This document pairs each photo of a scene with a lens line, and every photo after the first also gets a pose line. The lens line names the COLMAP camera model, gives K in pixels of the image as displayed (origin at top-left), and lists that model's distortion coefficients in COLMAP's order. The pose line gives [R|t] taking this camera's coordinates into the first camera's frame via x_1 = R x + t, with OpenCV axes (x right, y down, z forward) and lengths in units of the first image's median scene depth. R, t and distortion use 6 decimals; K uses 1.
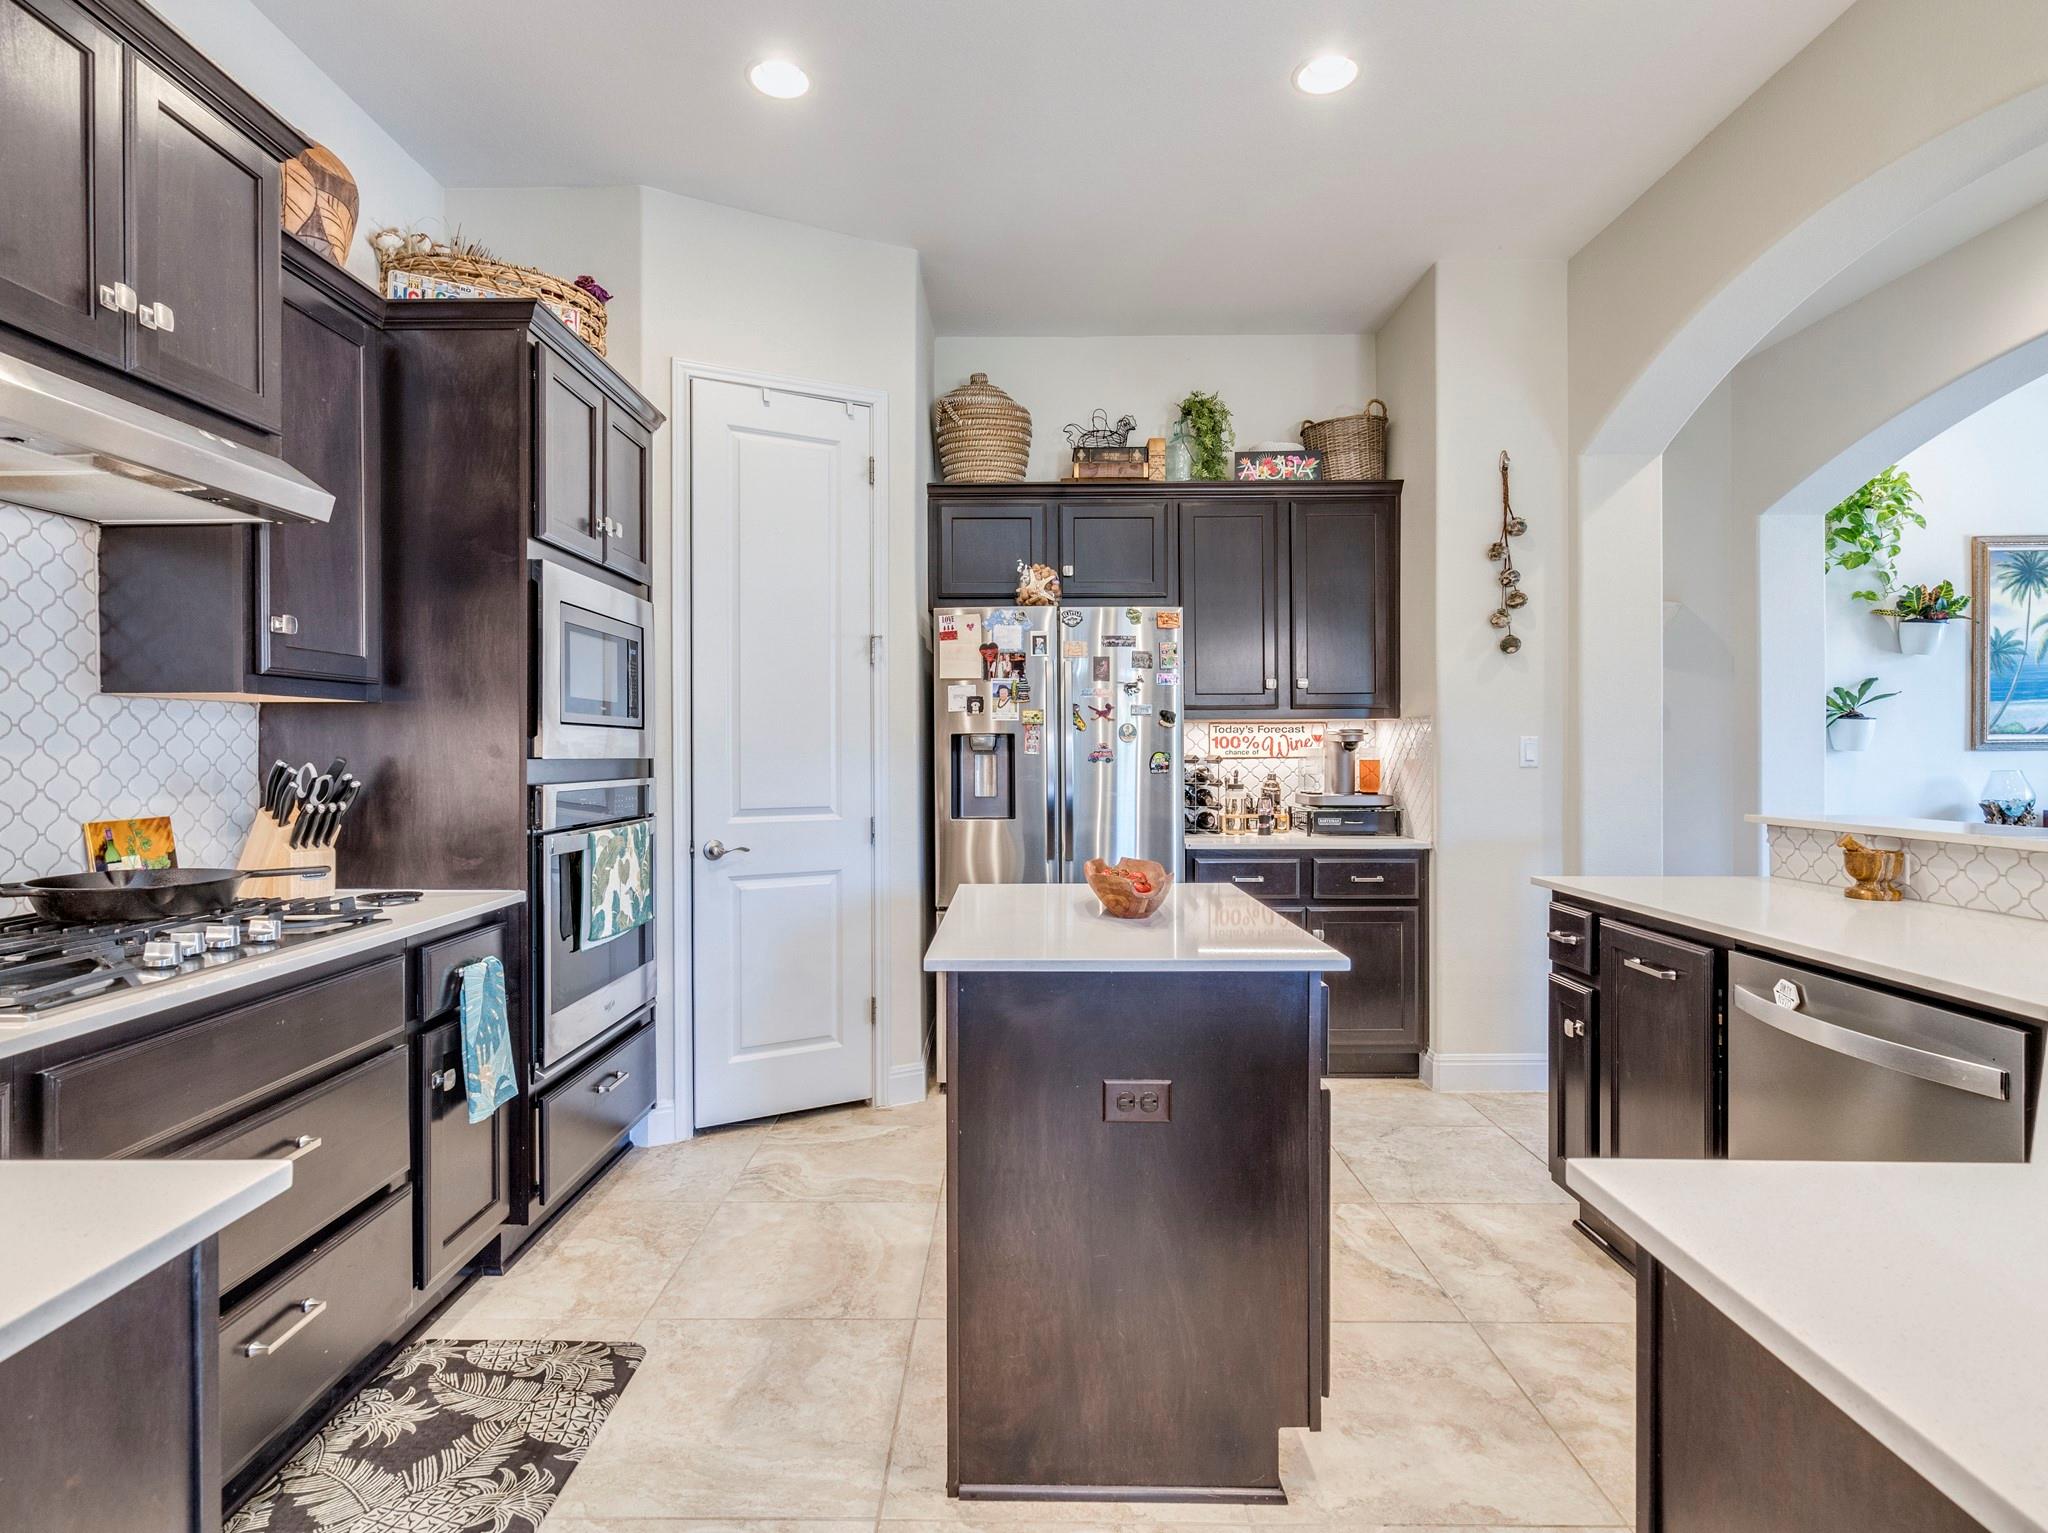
lens RADIAL K [[1039.3, 0, 999.0], [0, 1039.3, 761.7], [0, 0, 1]] dist [-0.001514, 0.001029]
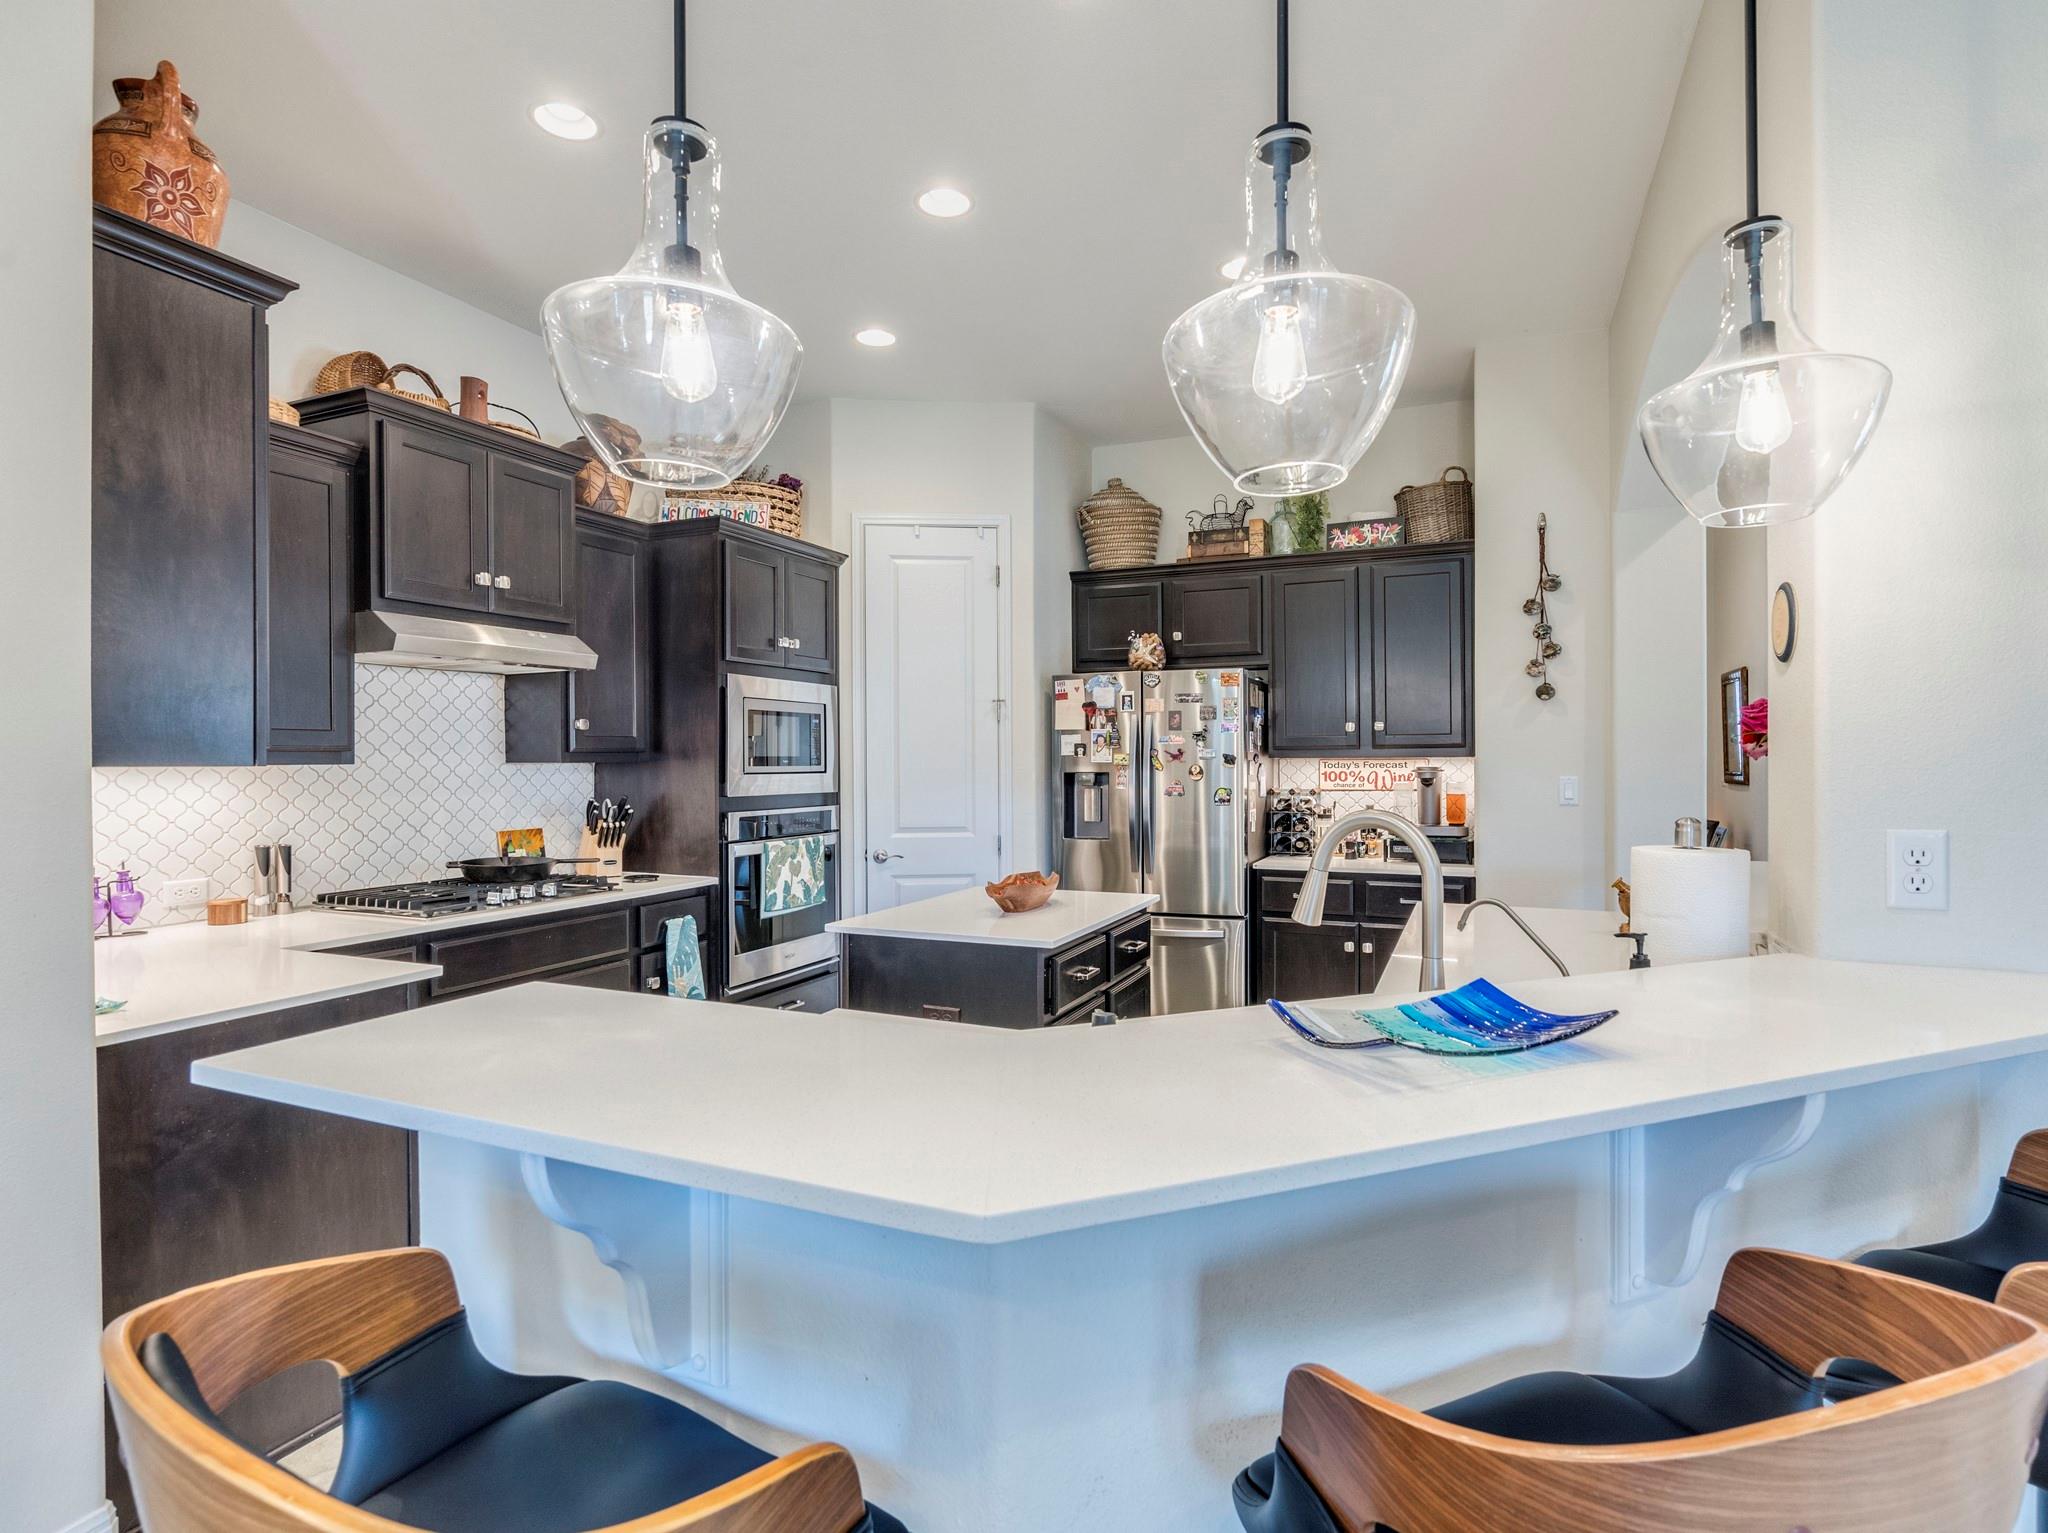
lens RADIAL K [[1035.1, 0, 1018.5], [0, 1035.1, 769.3], [0, 0, 1]] dist [-0.002796, 0.000388]
pose [[0.921410, 0.001616, -0.388588, 0.479063], [-0.001480, 0.999999, 0.000647, -0.037370], [0.388589, -0.000021, 0.921411, -0.246271]]
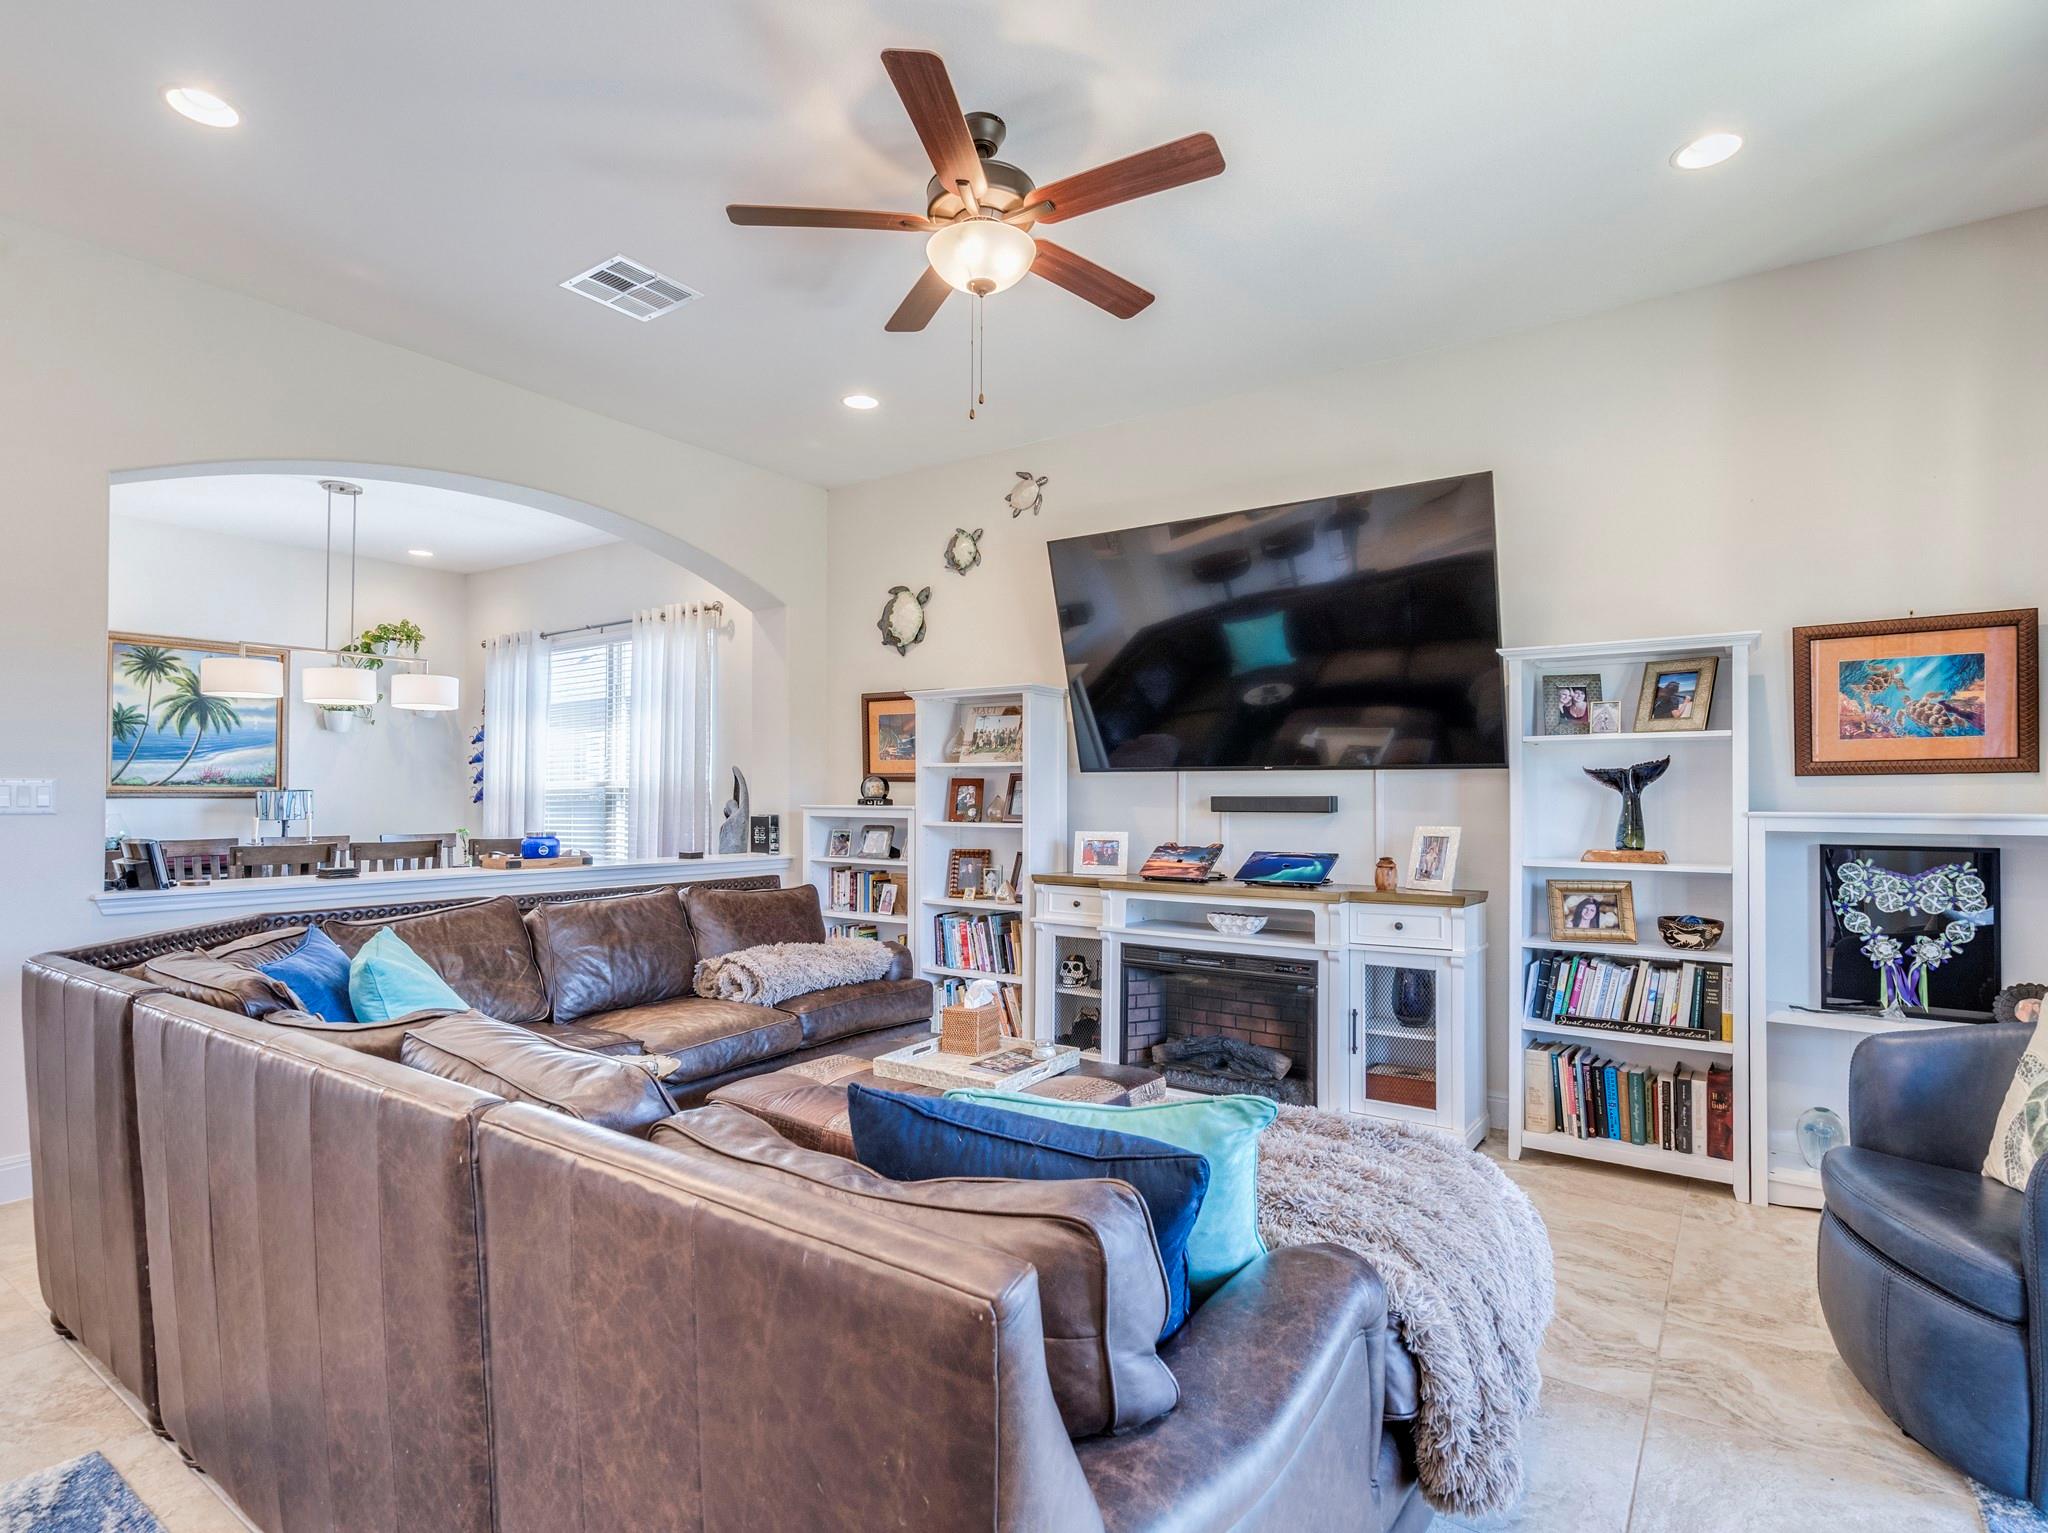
lens RADIAL K [[1059.7, 0, 1028.6], [0, 1059.7, 773.4], [0, 0, 1]] dist [-0.003424, -0.000100]
pose [[0.556720, 0.024171, 0.830349, 0.808385], [0.004549, 0.999473, -0.032144, 0.008207], [-0.830688, 0.021672, 0.556316, -1.052601]]
